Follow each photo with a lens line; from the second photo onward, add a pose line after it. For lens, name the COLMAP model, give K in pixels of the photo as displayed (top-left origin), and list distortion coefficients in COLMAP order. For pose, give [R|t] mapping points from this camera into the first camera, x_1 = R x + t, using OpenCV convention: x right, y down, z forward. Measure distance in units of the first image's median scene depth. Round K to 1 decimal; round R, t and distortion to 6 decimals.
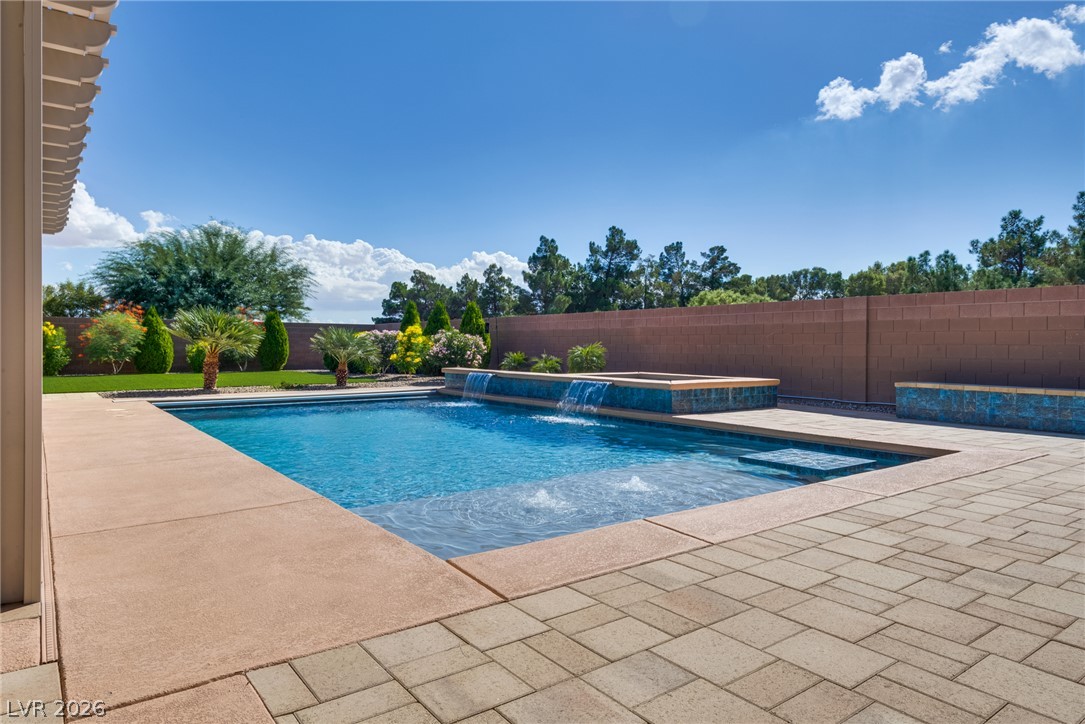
lens RADIAL K [[673.9, 0, 542.3], [0, 673.9, 382.9], [0, 0, 1]] dist [0.010746, -0.000196]
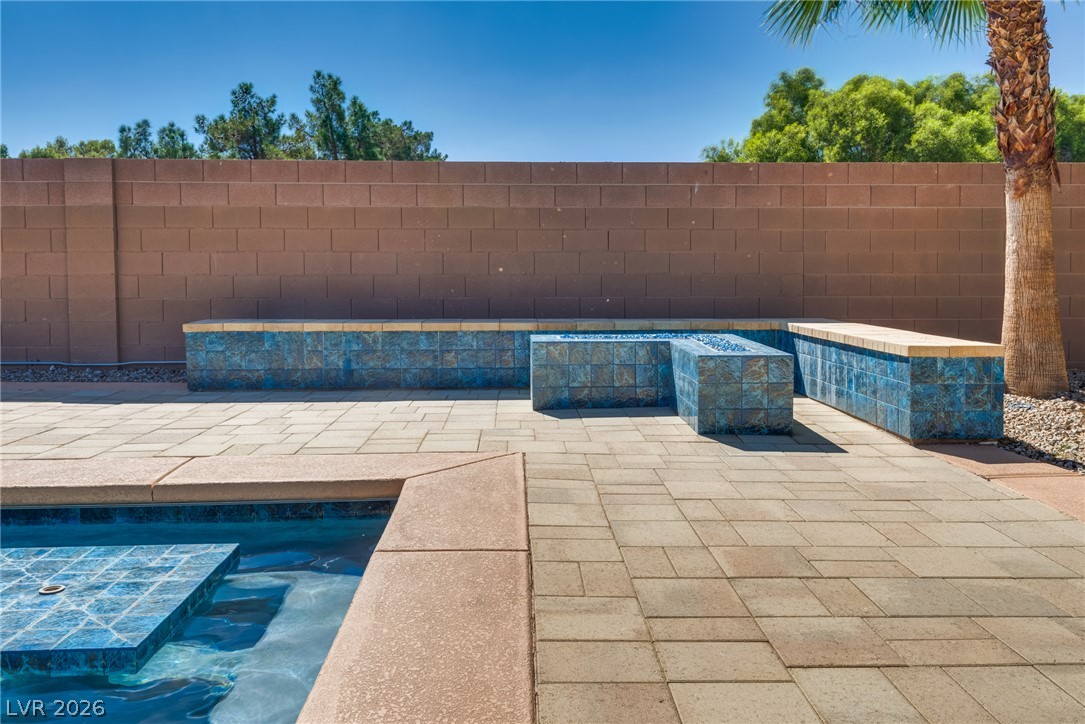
lens RADIAL K [[900.3, 0, 569.1], [0, 900.3, 294.3], [0, 0, 1]] dist [-0.001830, -0.007908]
pose [[0.561060, -0.039918, 0.826812, 0.035757], [0.050694, 0.998619, 0.013812, -0.005717], [-0.826222, 0.034165, 0.562308, 0.113161]]
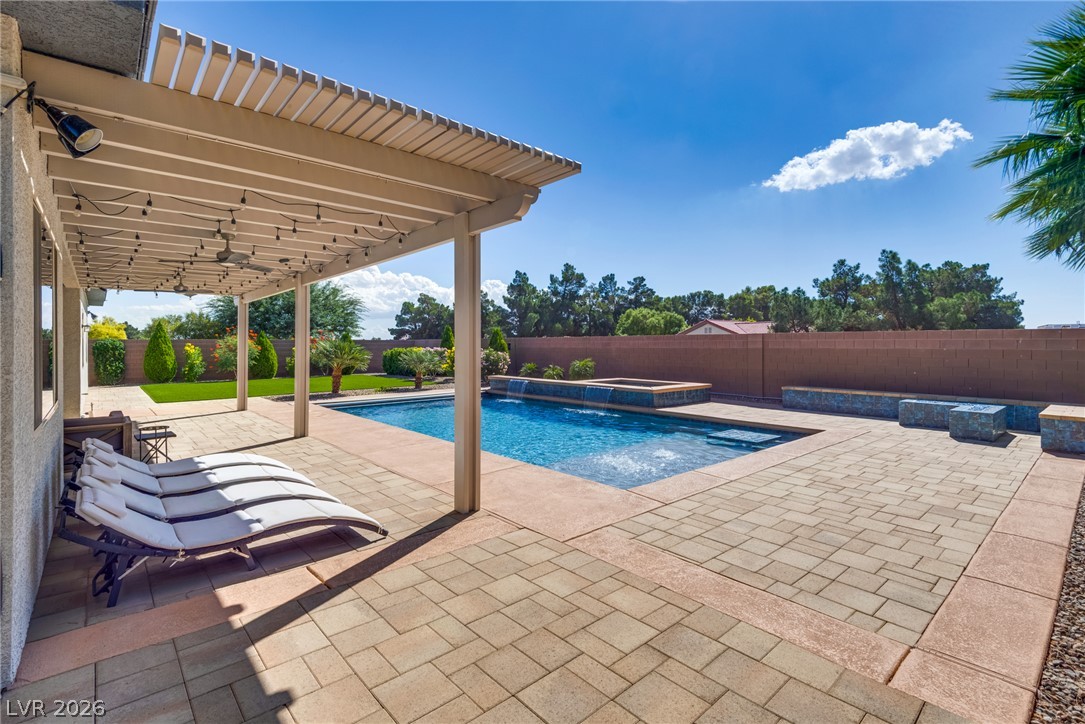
lens RADIAL K [[507.6, 0, 542.5], [0, 507.6, 362.0], [0, 0, 1]] dist [0.021688, -0.000193]
pose [[0.996706, -0.009740, 0.080509, -0.054727], [0.011322, 0.999751, -0.019215, -0.013962], [-0.080302, 0.020063, 0.996569, -0.069298]]
